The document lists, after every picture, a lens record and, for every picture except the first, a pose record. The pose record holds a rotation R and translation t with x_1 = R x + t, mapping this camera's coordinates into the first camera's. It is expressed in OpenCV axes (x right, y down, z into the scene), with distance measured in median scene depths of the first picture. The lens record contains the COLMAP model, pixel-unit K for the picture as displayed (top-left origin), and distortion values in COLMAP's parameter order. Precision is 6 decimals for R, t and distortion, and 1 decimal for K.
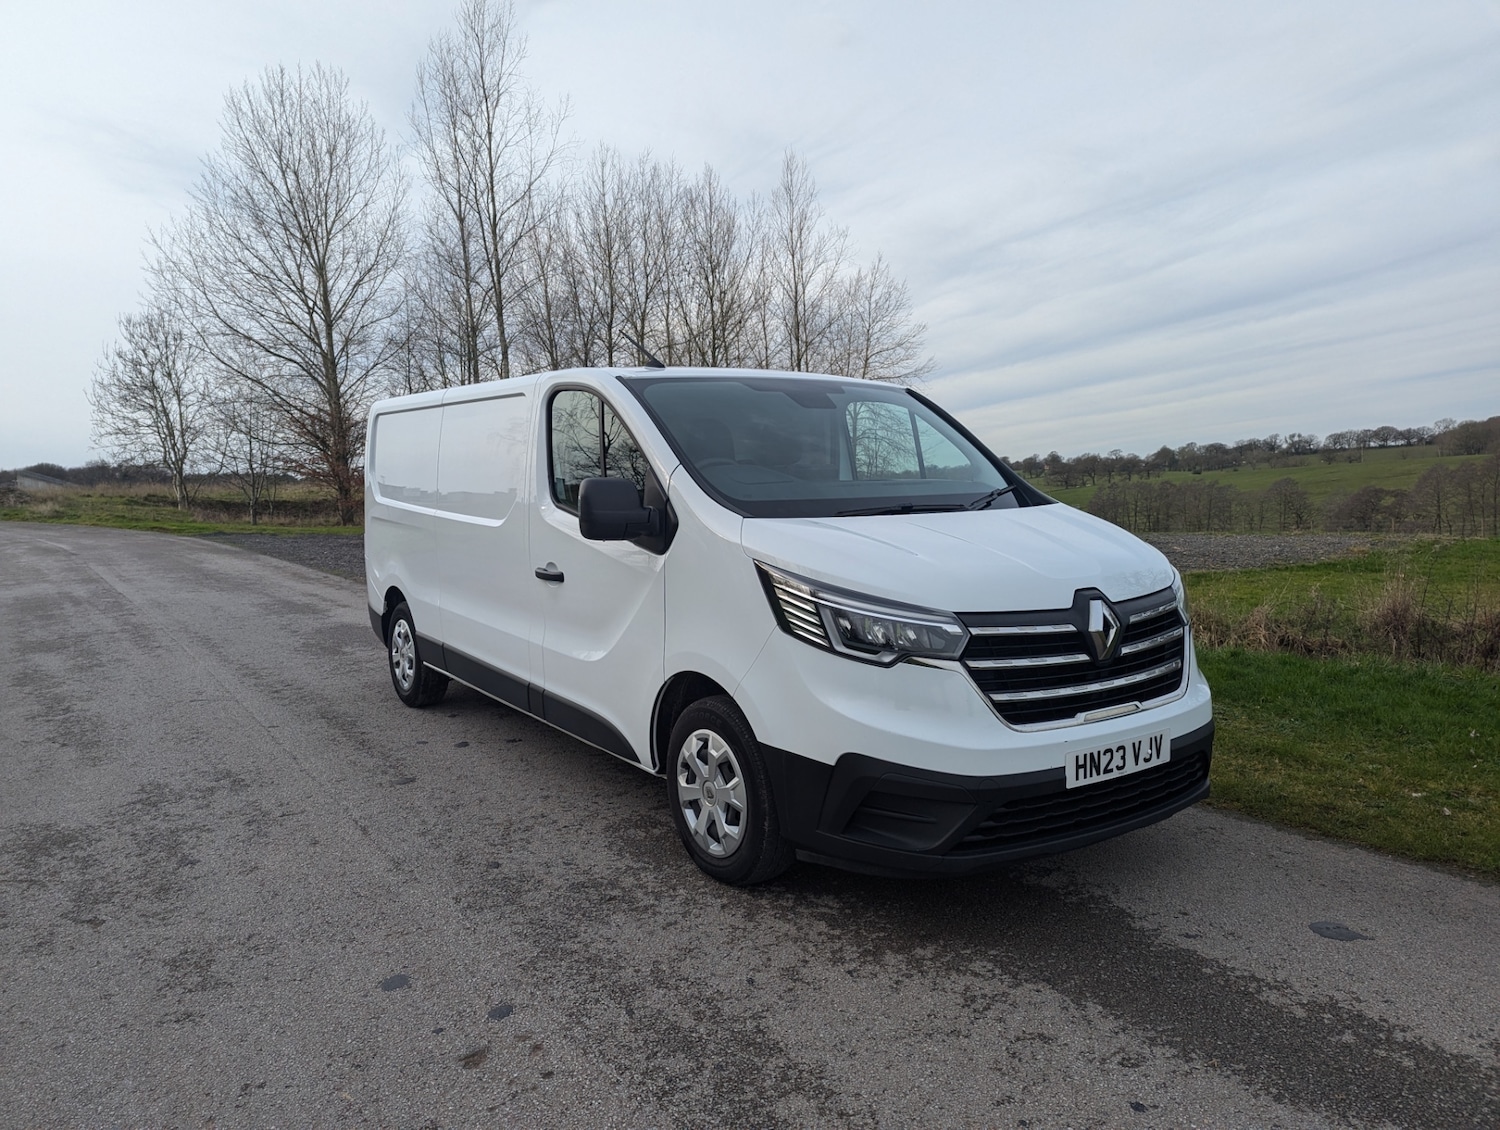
lens RADIAL K [[1052.8, 0, 728.0], [0, 1052.8, 555.0], [0, 0, 1]] dist [0.067285, -0.053501]
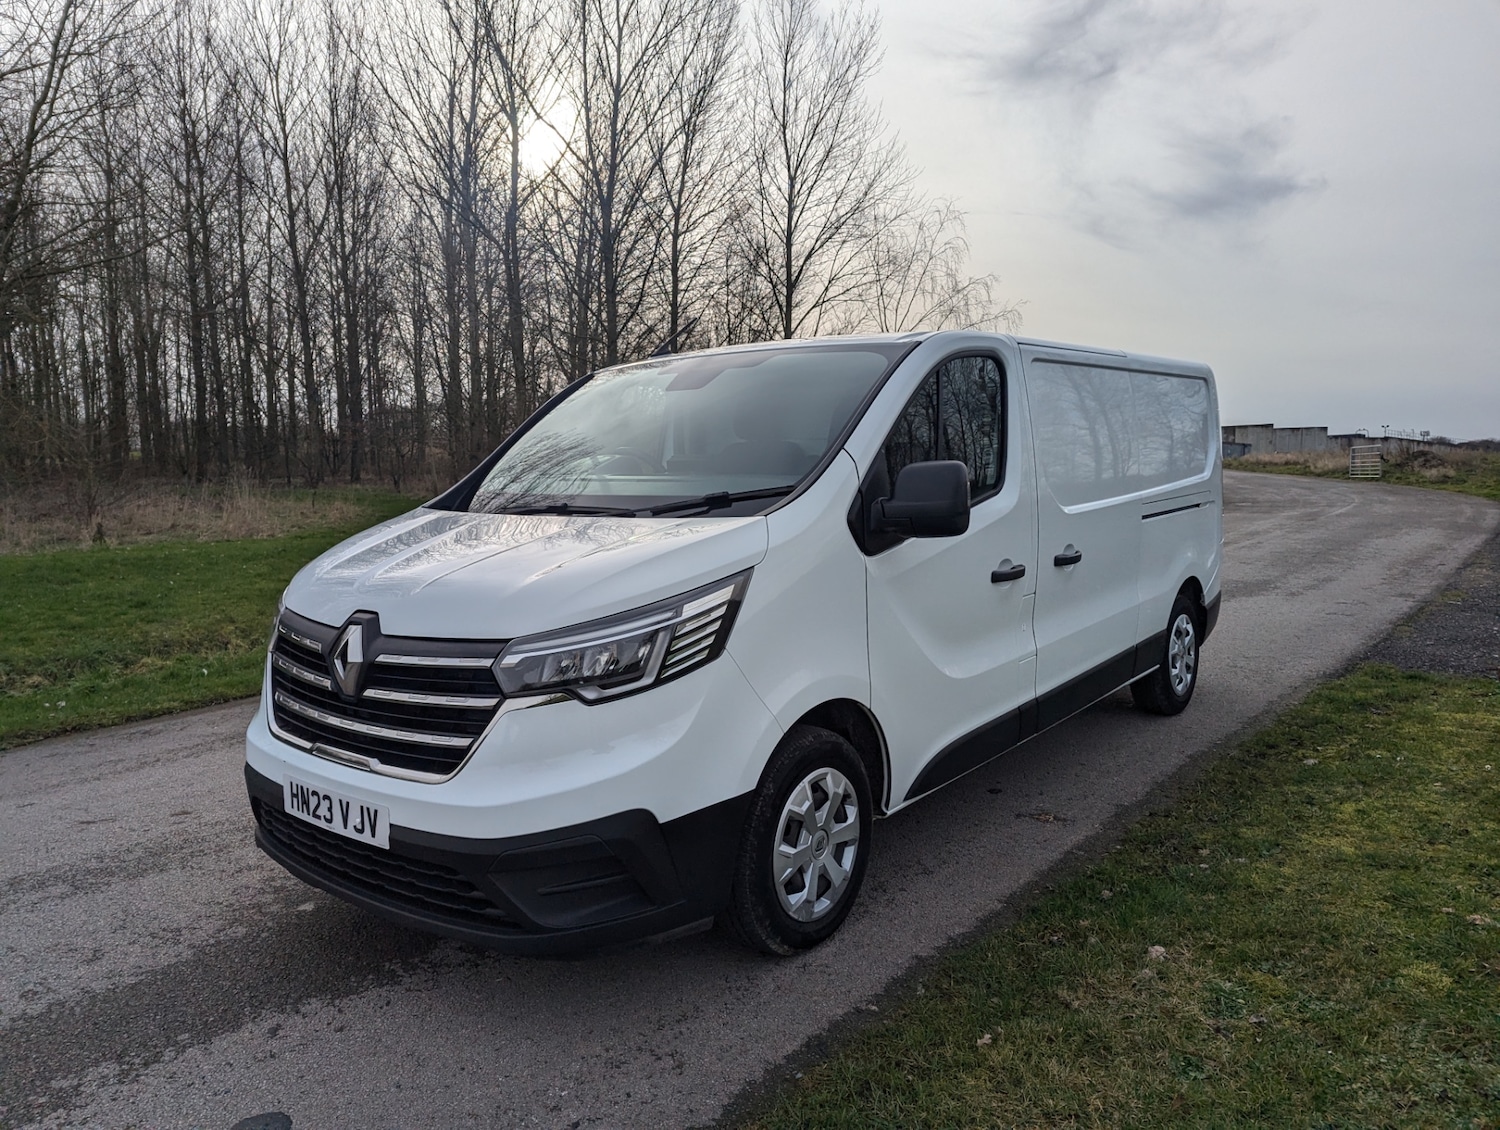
lens RADIAL K [[1052.8, 0, 721.5], [0, 1052.8, 567.3], [0, 0, 1]] dist [0.067285, -0.053501]
pose [[0.284228, 0.109323, -0.952503, 1.089968], [-0.063645, 0.993438, 0.095029, -0.090555], [0.956642, 0.033612, 0.289321, 0.910771]]
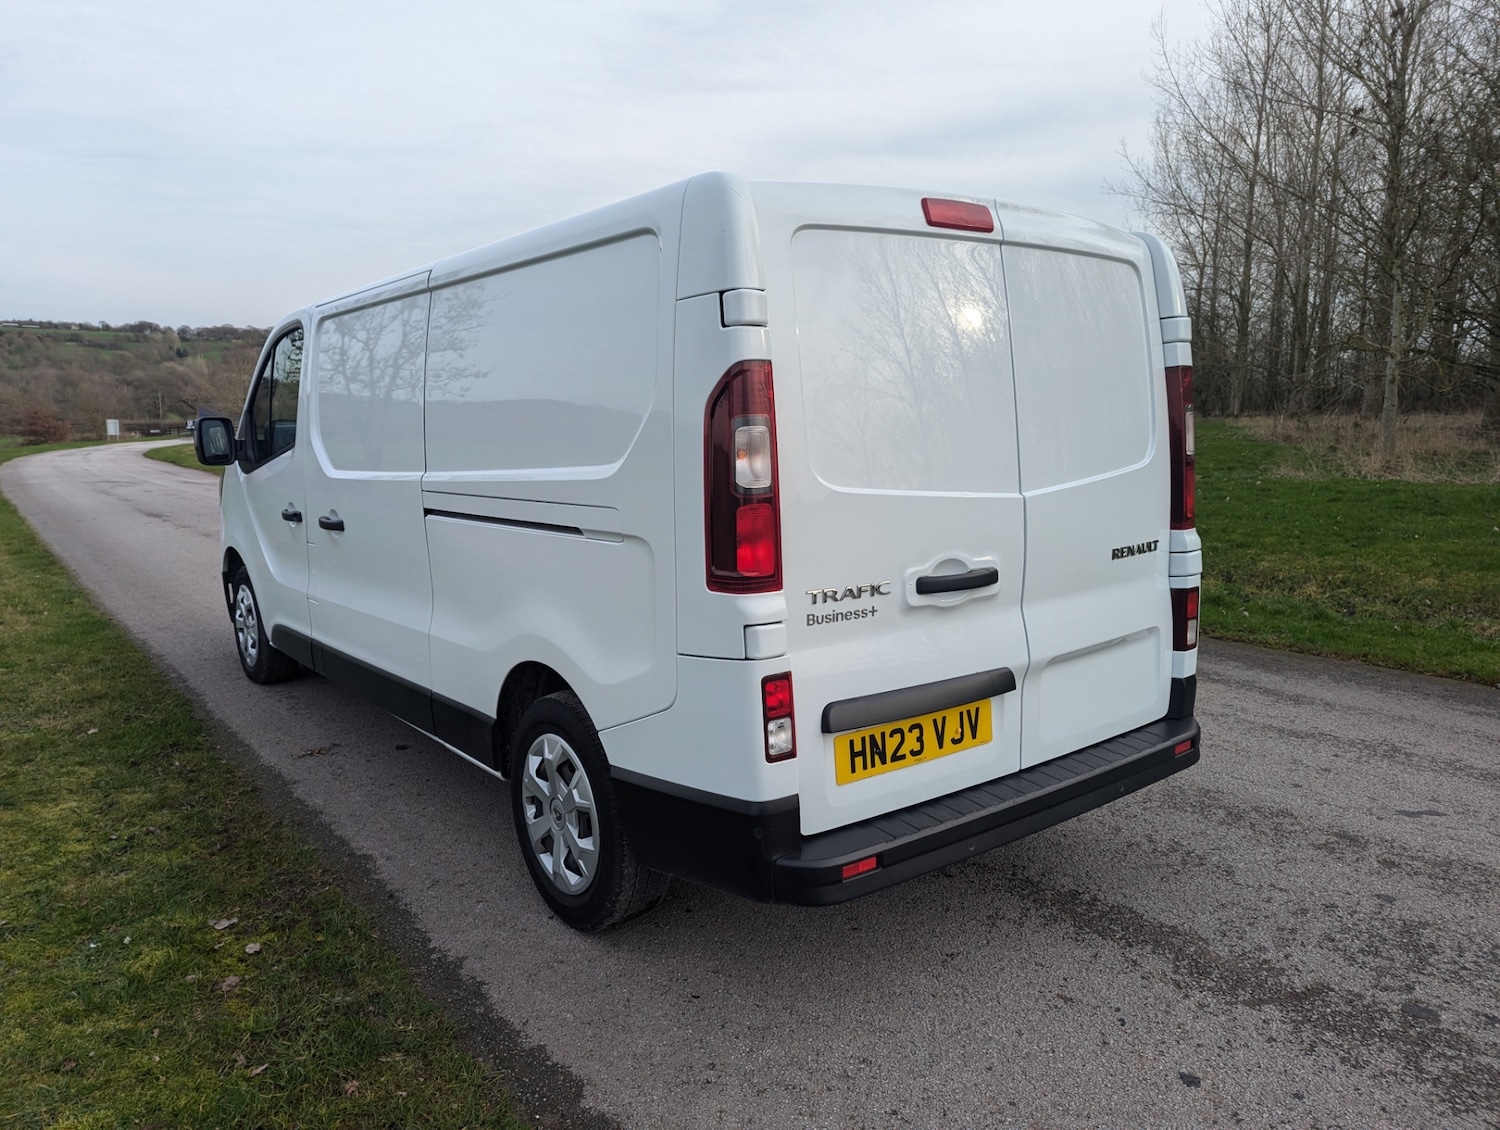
lens RADIAL K [[1052.8, 0, 735.1], [0, 1052.8, 557.6], [0, 0, 1]] dist [0.067285, -0.053501]
pose [[-0.997934, 0.036731, -0.052708, -0.227322], [0.024261, 0.975149, 0.220217, -0.210774], [0.059487, 0.218483, -0.974026, 2.672641]]
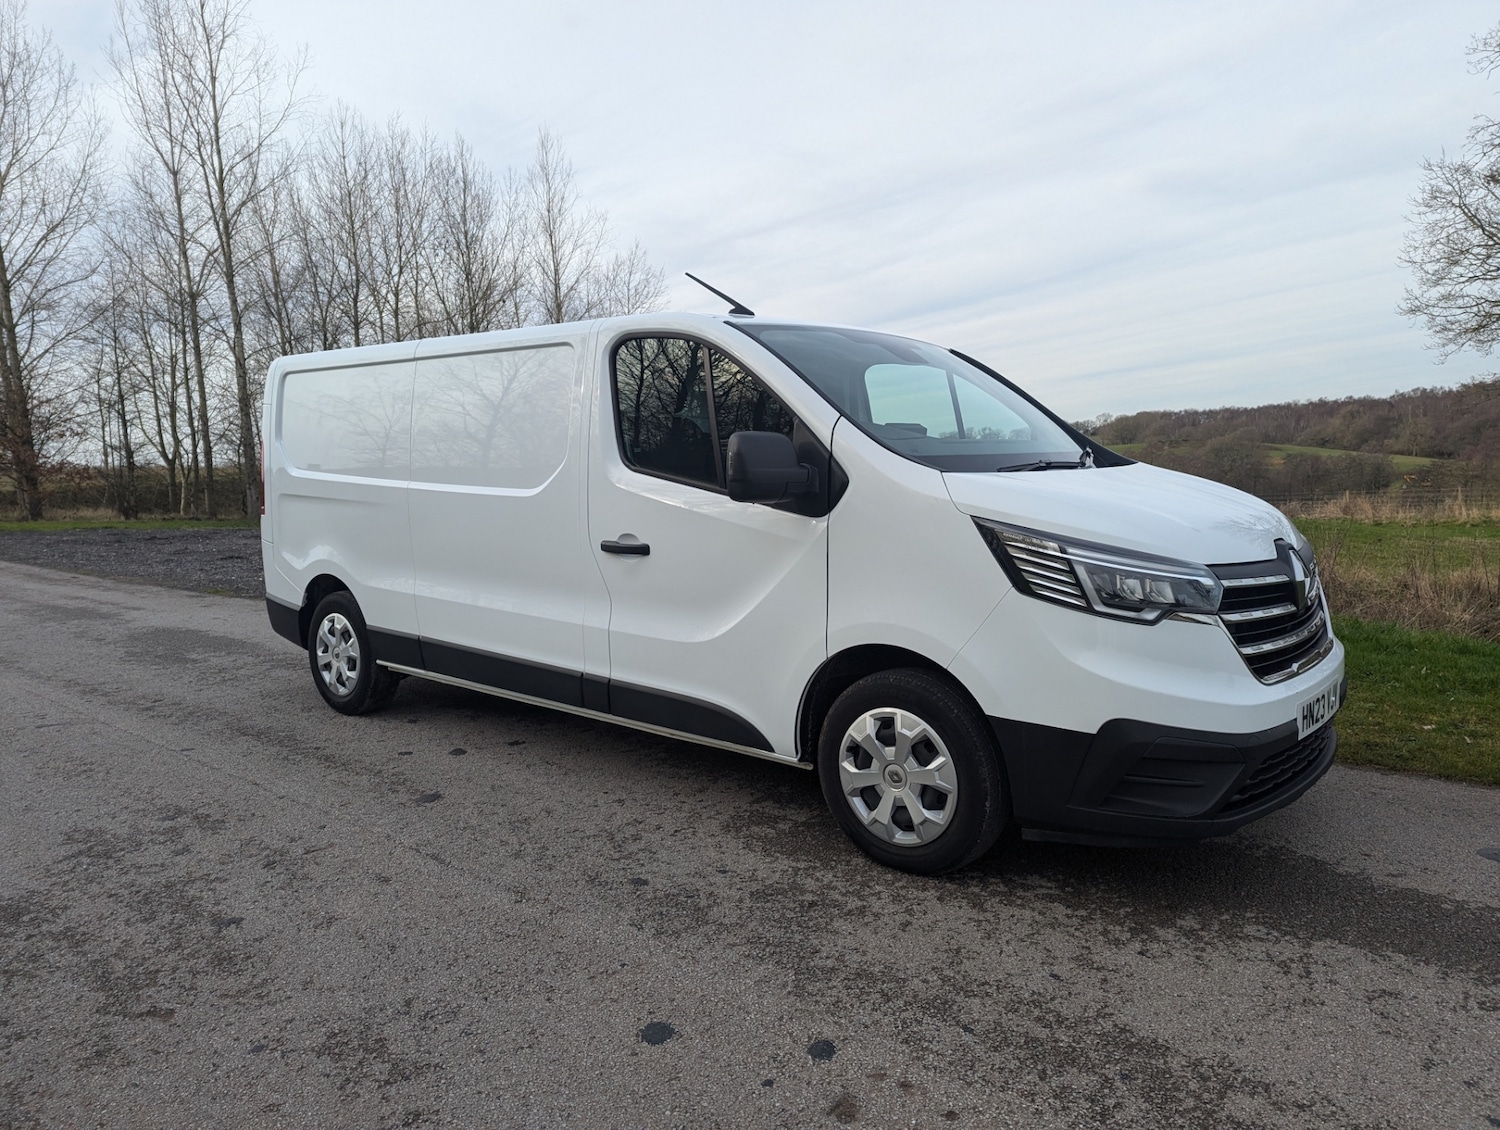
lens RADIAL K [[1052.8, 0, 753.9], [0, 1052.8, 543.9], [0, 0, 1]] dist [0.067285, -0.053501]
pose [[0.963578, -0.024844, 0.266270, -0.357036], [0.024763, 0.999687, 0.003661, 0.017776], [-0.266277, 0.003066, 0.963892, 0.148710]]
